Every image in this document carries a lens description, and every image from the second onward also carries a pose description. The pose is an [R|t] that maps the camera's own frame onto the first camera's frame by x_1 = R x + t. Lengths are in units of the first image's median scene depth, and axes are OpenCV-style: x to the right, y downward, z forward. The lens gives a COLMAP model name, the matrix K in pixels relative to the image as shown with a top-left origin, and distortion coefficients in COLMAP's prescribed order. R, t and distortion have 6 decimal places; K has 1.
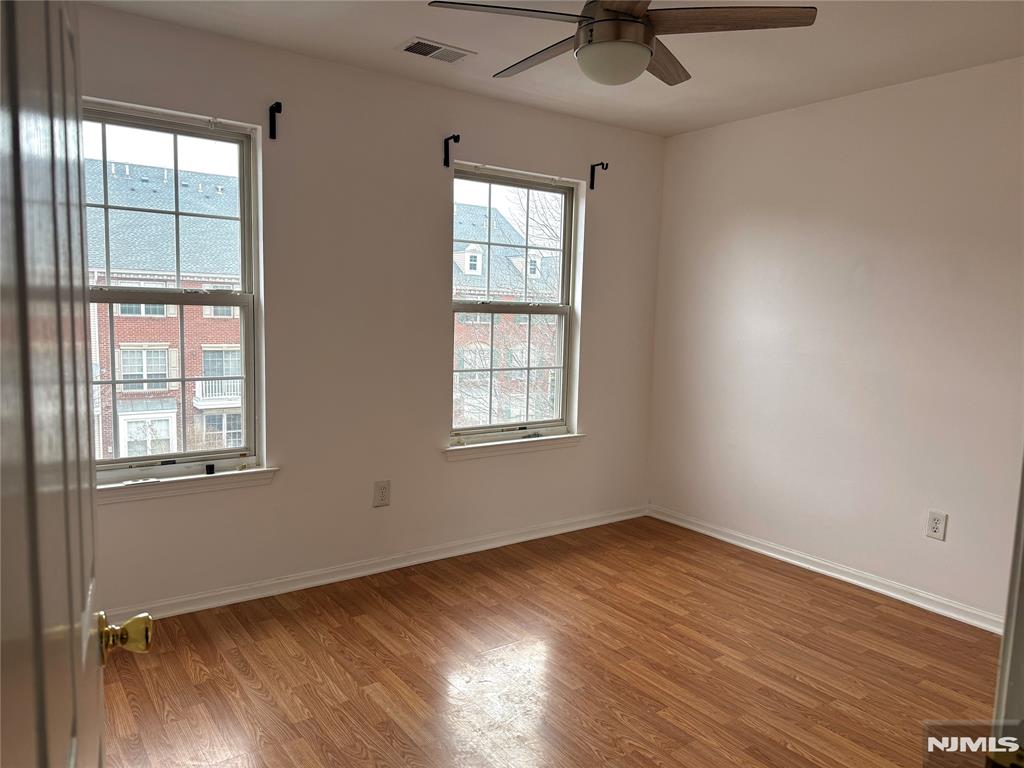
lens RADIAL K [[706.2, 0, 509.8], [0, 706.2, 379.6], [0, 0, 1]] dist [0.078722, -0.003160]
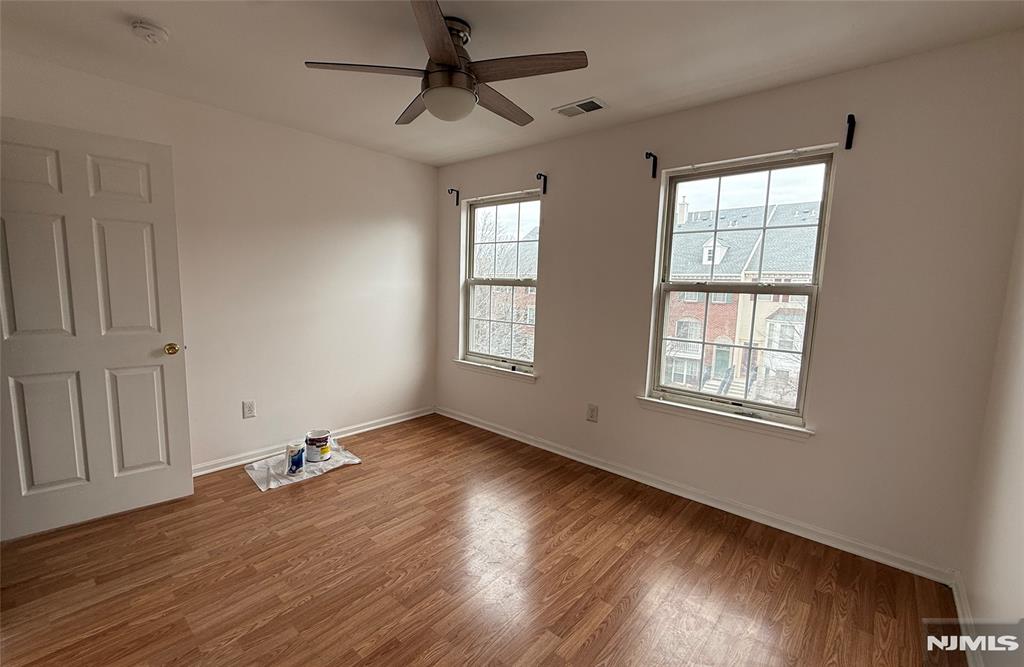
lens RADIAL K [[439.6, 0, 512.0], [0, 439.6, 333.5], [0, 0, 1]] dist [0.001935, 0.000113]
pose [[0.227481, 0.088993, -0.969707, 0.607629], [-0.119226, 0.990869, 0.062966, -0.037975], [0.966456, 0.101291, 0.236014, 0.561563]]
